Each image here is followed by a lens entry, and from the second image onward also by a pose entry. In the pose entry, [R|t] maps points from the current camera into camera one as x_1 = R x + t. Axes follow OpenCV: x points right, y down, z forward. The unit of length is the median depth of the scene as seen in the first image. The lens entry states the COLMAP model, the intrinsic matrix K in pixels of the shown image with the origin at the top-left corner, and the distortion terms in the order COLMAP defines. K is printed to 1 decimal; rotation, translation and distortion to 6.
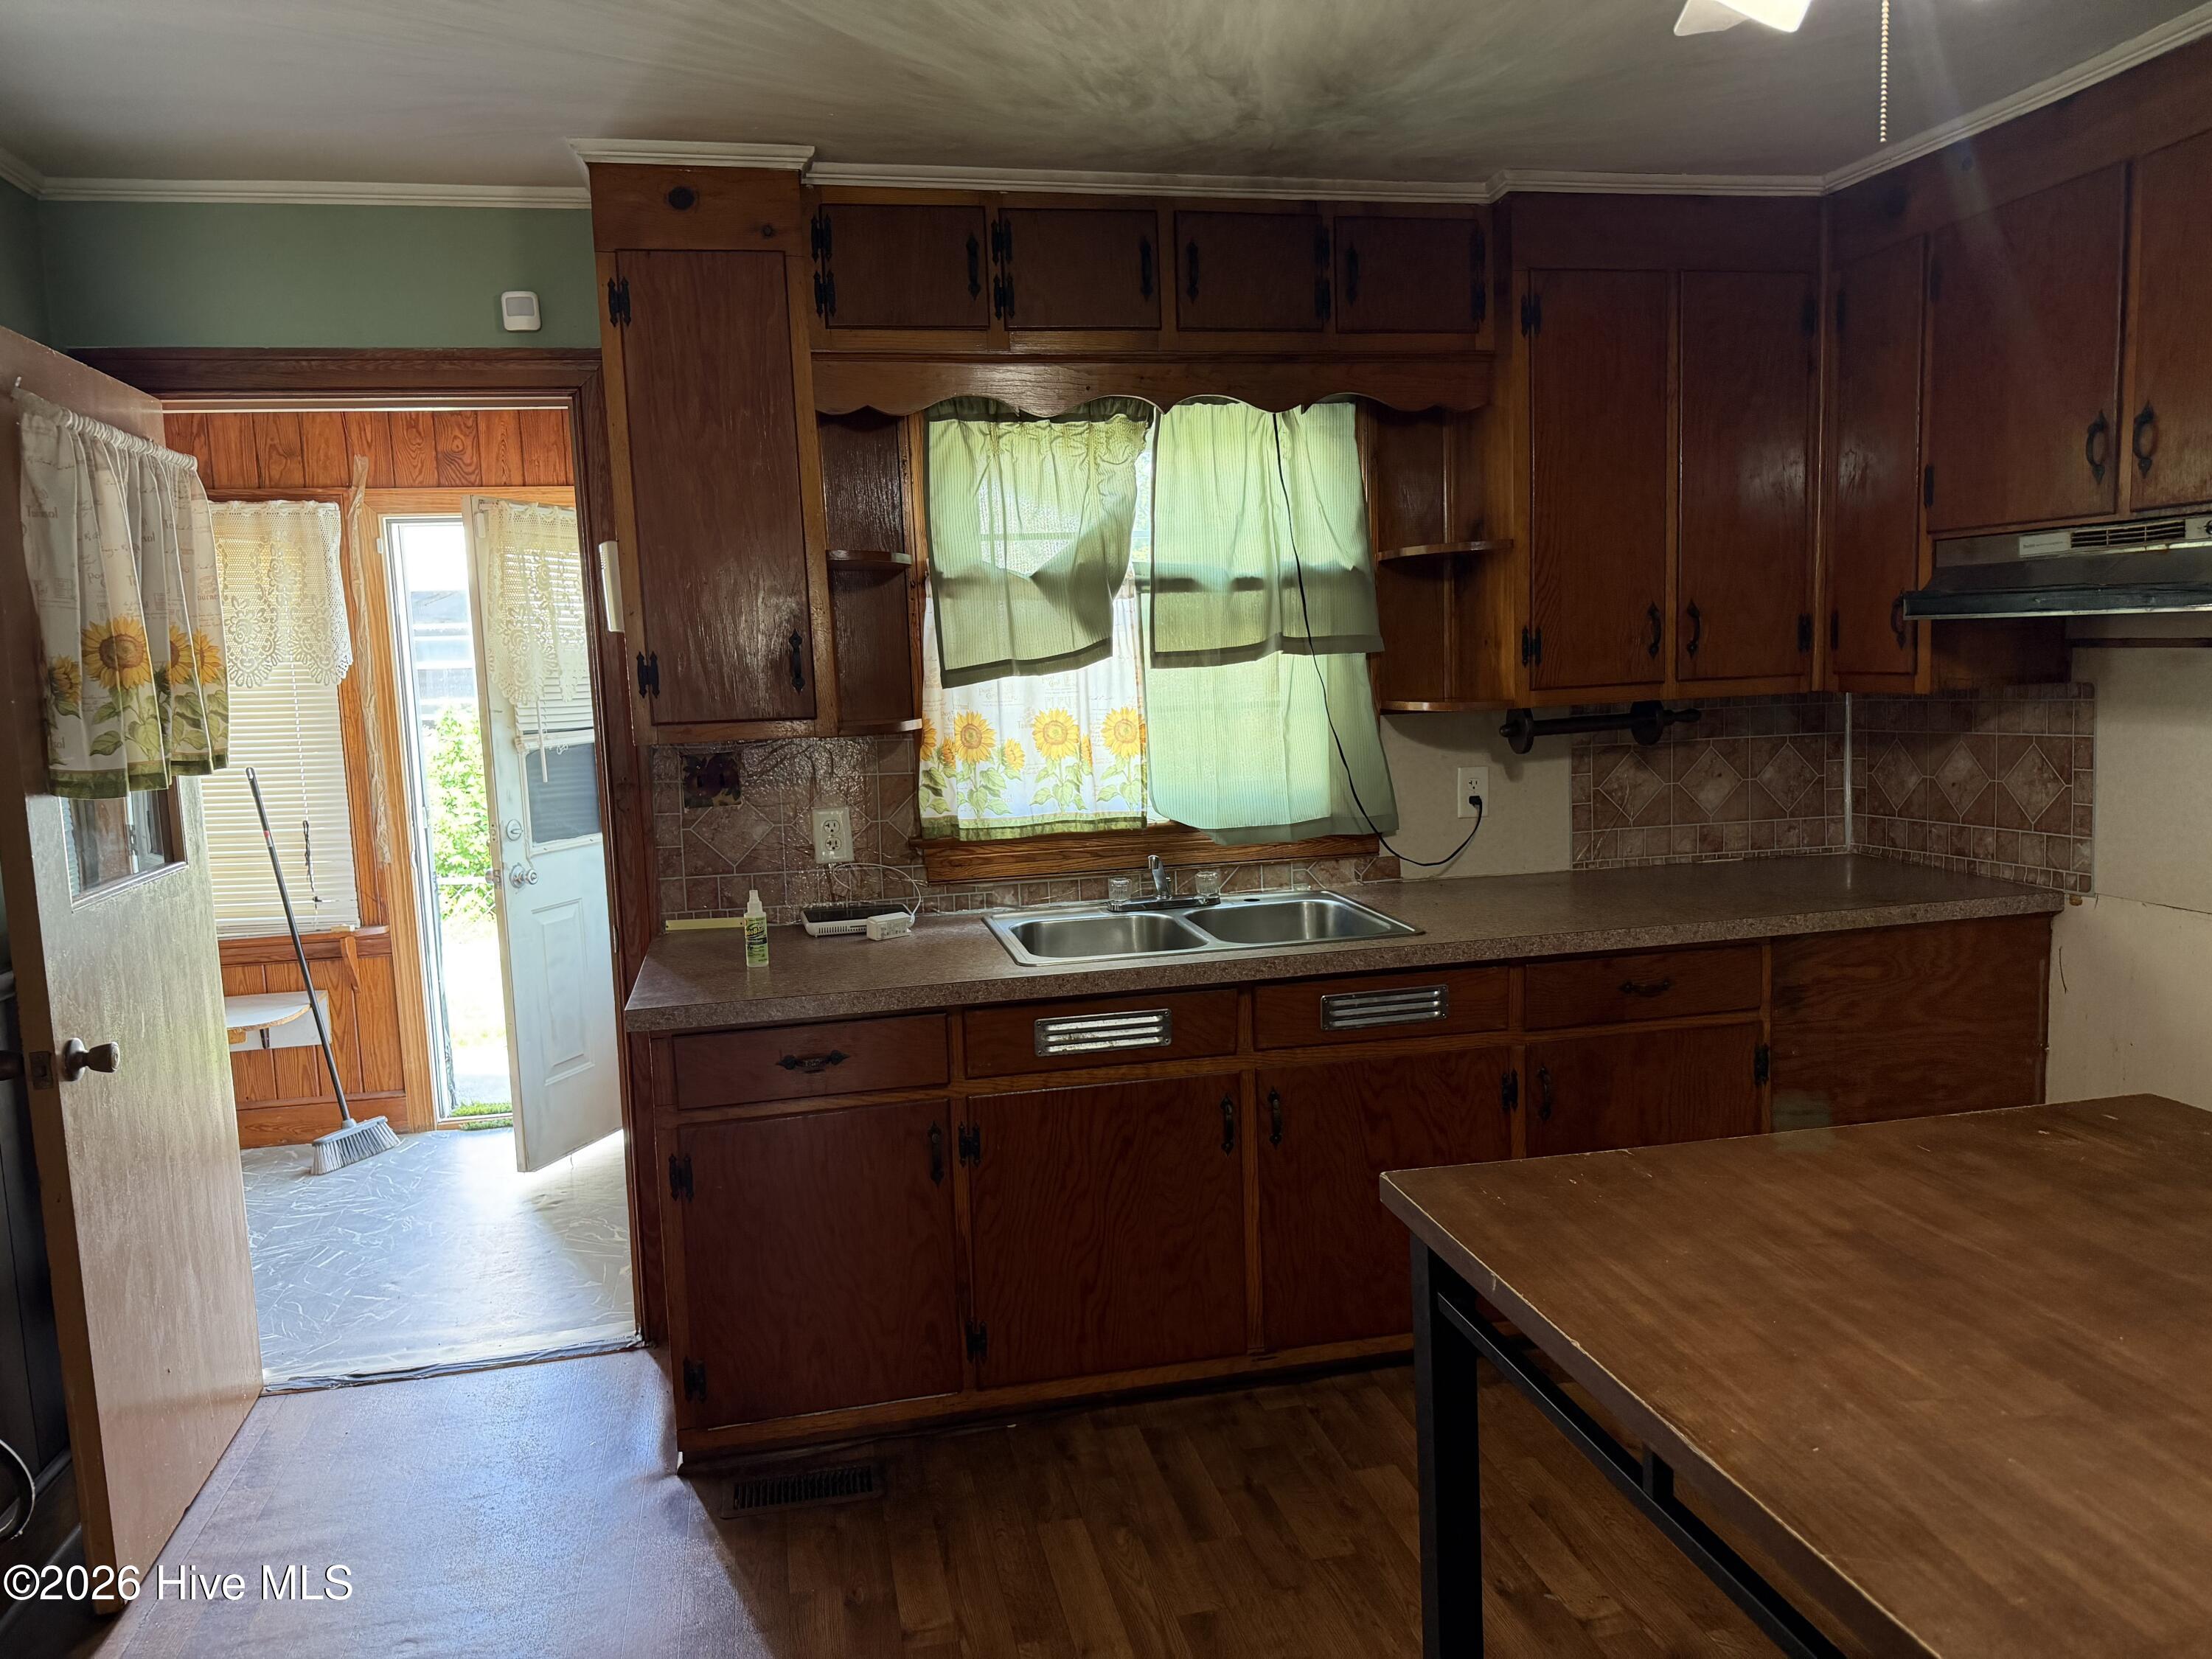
lens RADIAL K [[1555.6, 0, 1106.4], [0, 1555.6, 839.8], [0, 0, 1]] dist [0.128266, -0.174145]
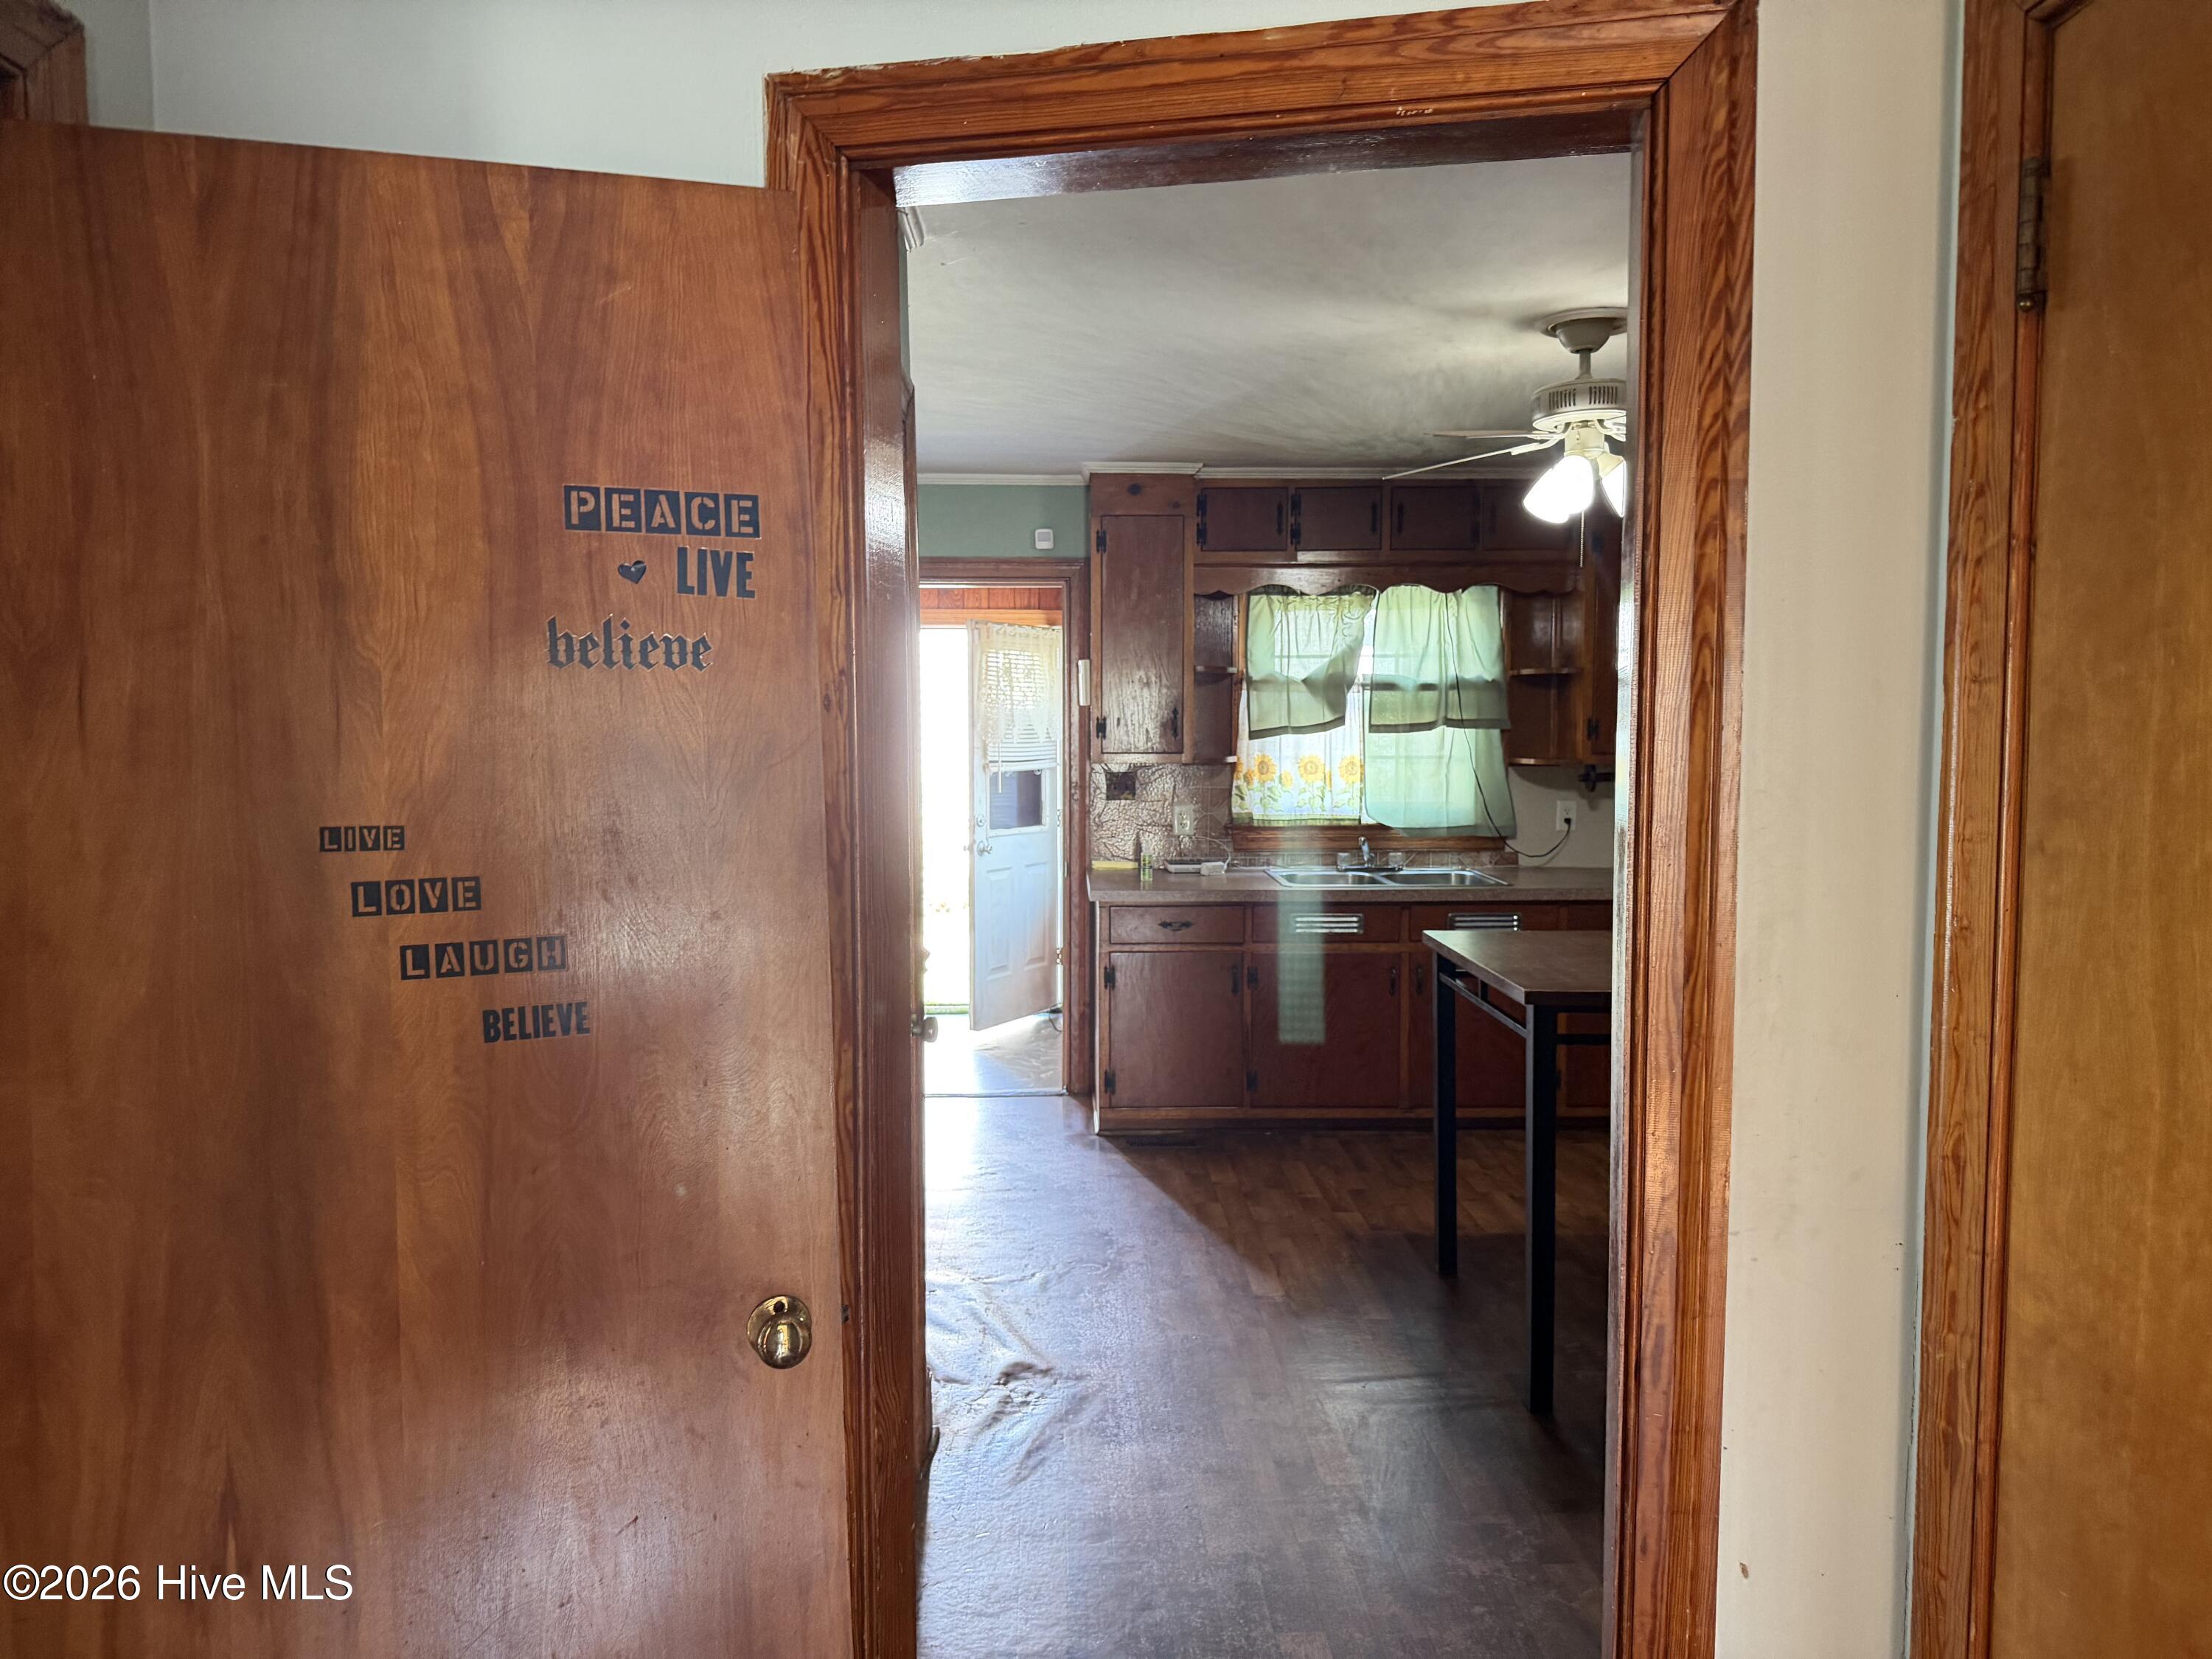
lens RADIAL K [[1555.6, 0, 1106.4], [0, 1555.6, 839.8], [0, 0, 1]] dist [0.128266, -0.174145]
pose [[0.983656, 0.048961, -0.173272, 0.050471], [-0.056374, 0.997682, -0.038123, 0.095292], [0.171004, 0.047268, 0.984136, -0.792910]]
